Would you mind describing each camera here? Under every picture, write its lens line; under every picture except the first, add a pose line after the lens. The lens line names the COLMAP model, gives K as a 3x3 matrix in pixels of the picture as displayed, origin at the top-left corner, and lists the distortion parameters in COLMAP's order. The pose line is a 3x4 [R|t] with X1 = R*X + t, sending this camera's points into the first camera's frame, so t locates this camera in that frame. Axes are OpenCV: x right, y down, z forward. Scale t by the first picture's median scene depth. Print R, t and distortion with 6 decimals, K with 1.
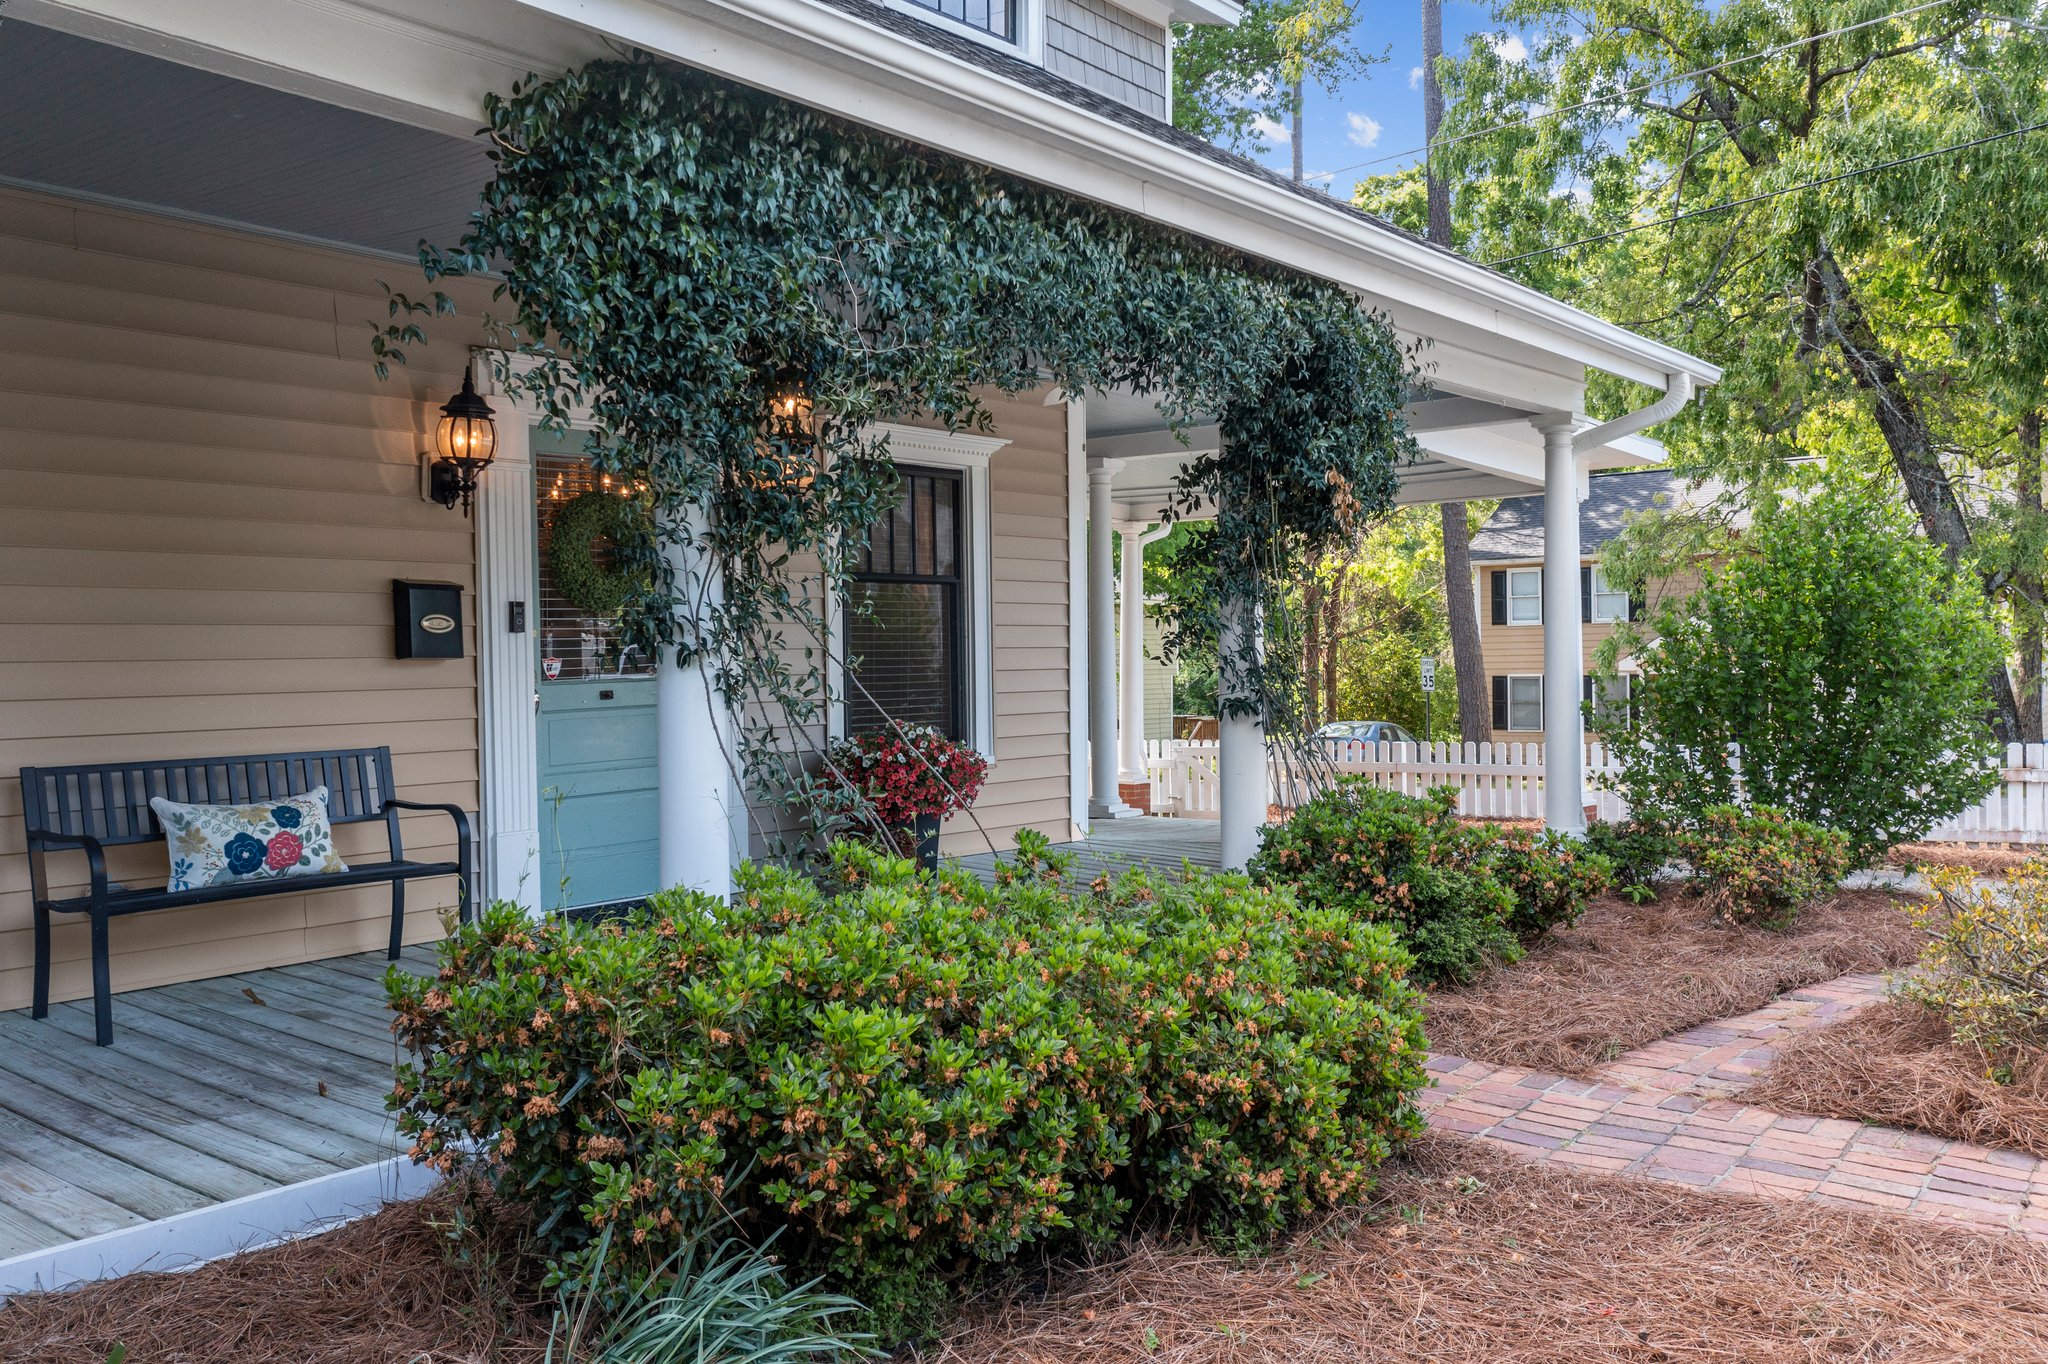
lens RADIAL K [[1632.7, 0, 1024.5], [0, 1632.7, 665.7], [0, 0, 1]] dist [-0.002990, 0.001977]
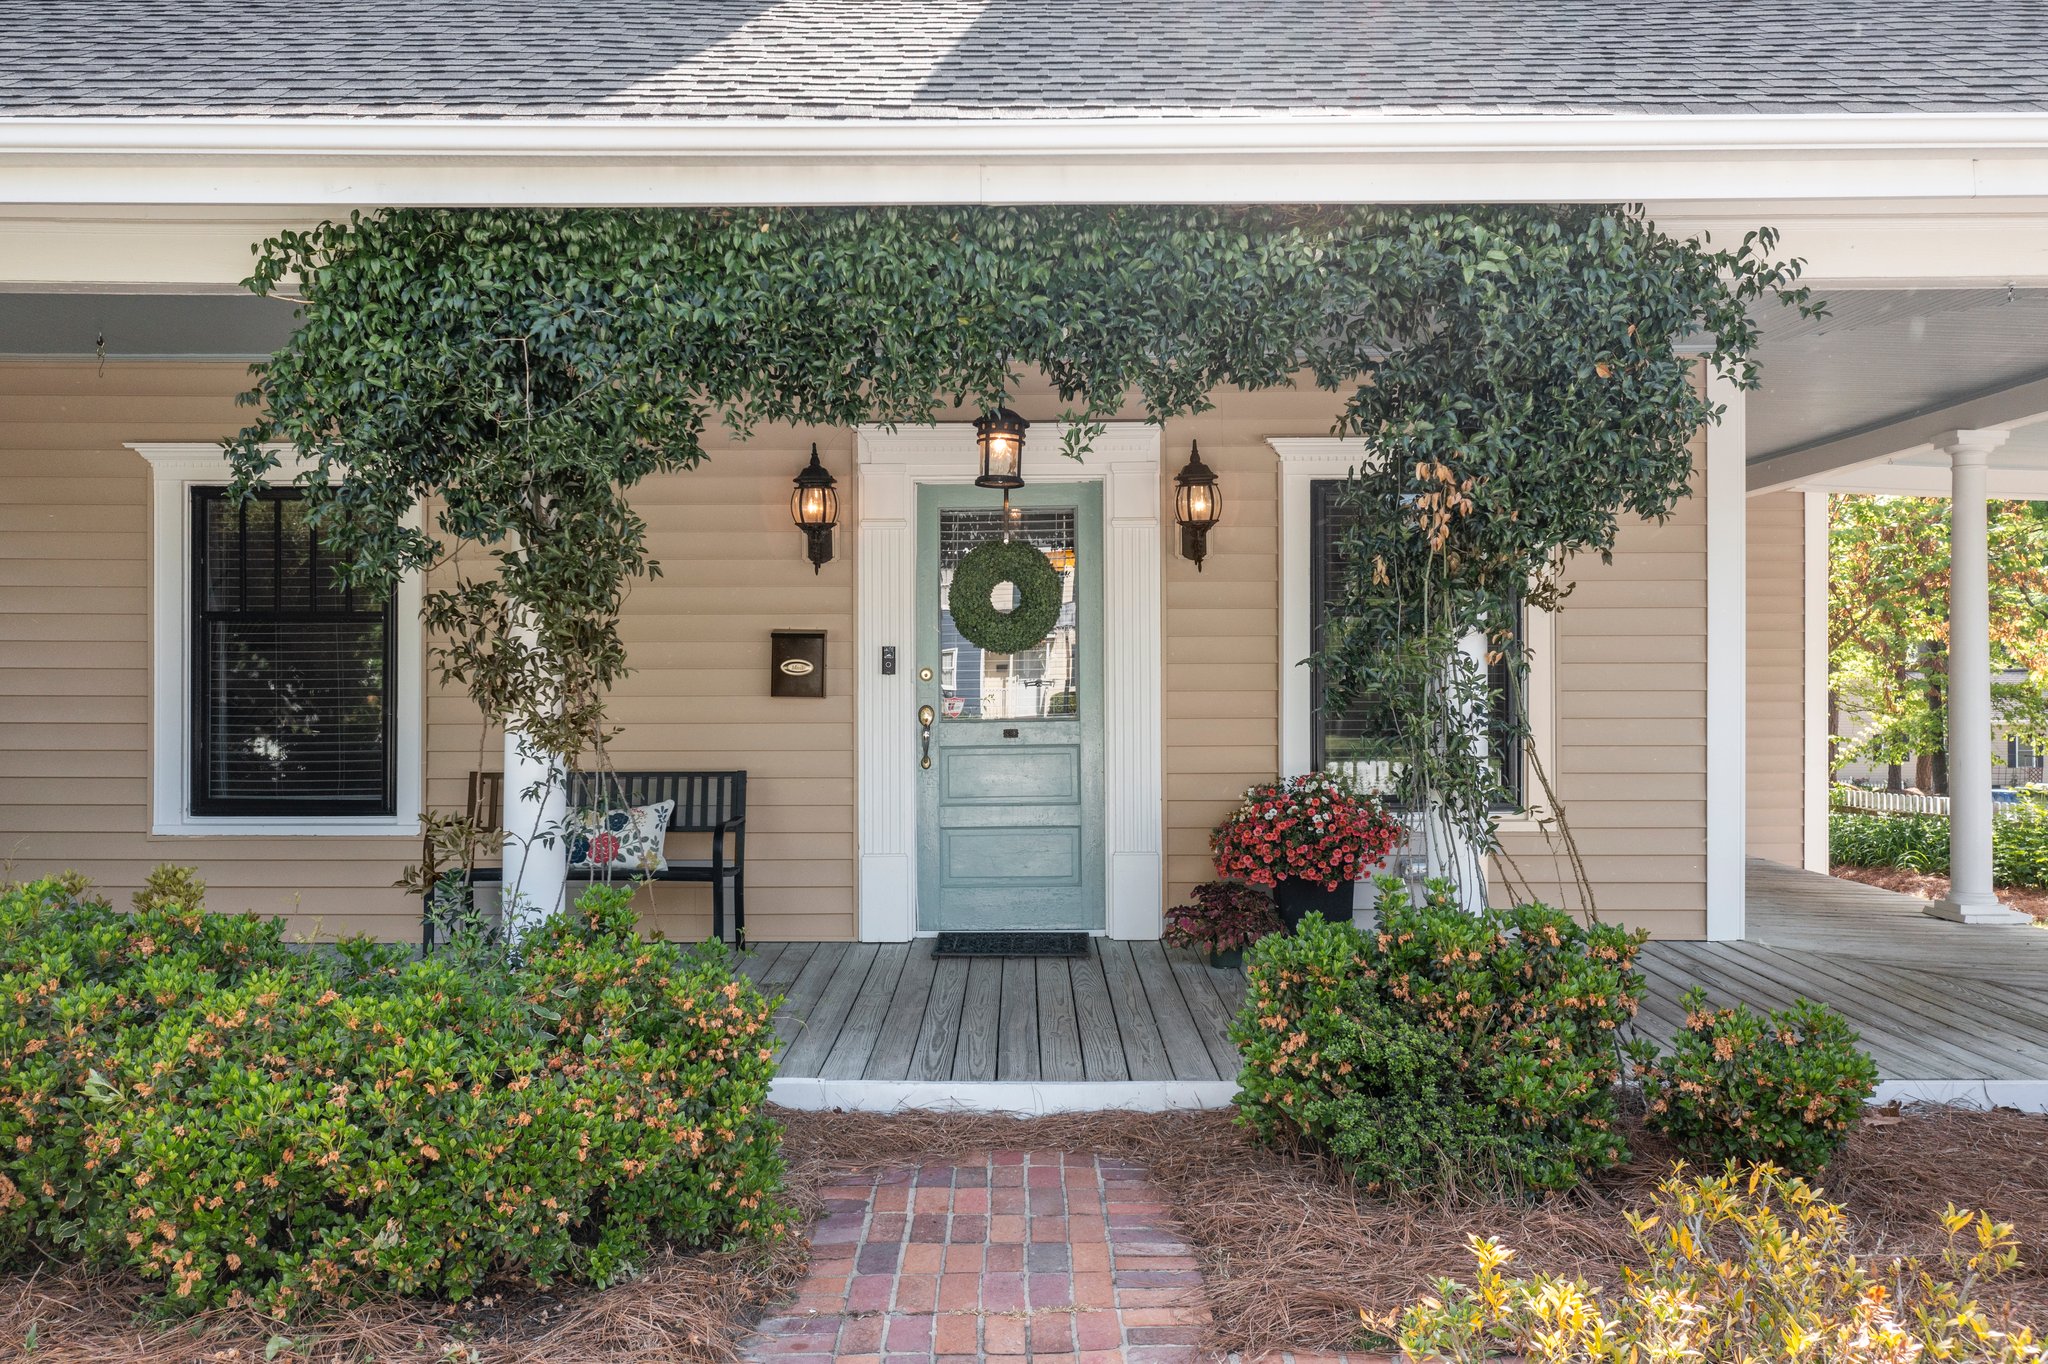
lens RADIAL K [[1632.7, 0, 1024.5], [0, 1632.7, 665.7], [0, 0, 1]] dist [-0.002990, 0.001977]
pose [[0.635932, 0.008511, -0.771698, 0.637144], [-0.013296, 0.999912, 0.000071, -0.029089], [0.771630, 0.010216, 0.635989, 0.381322]]
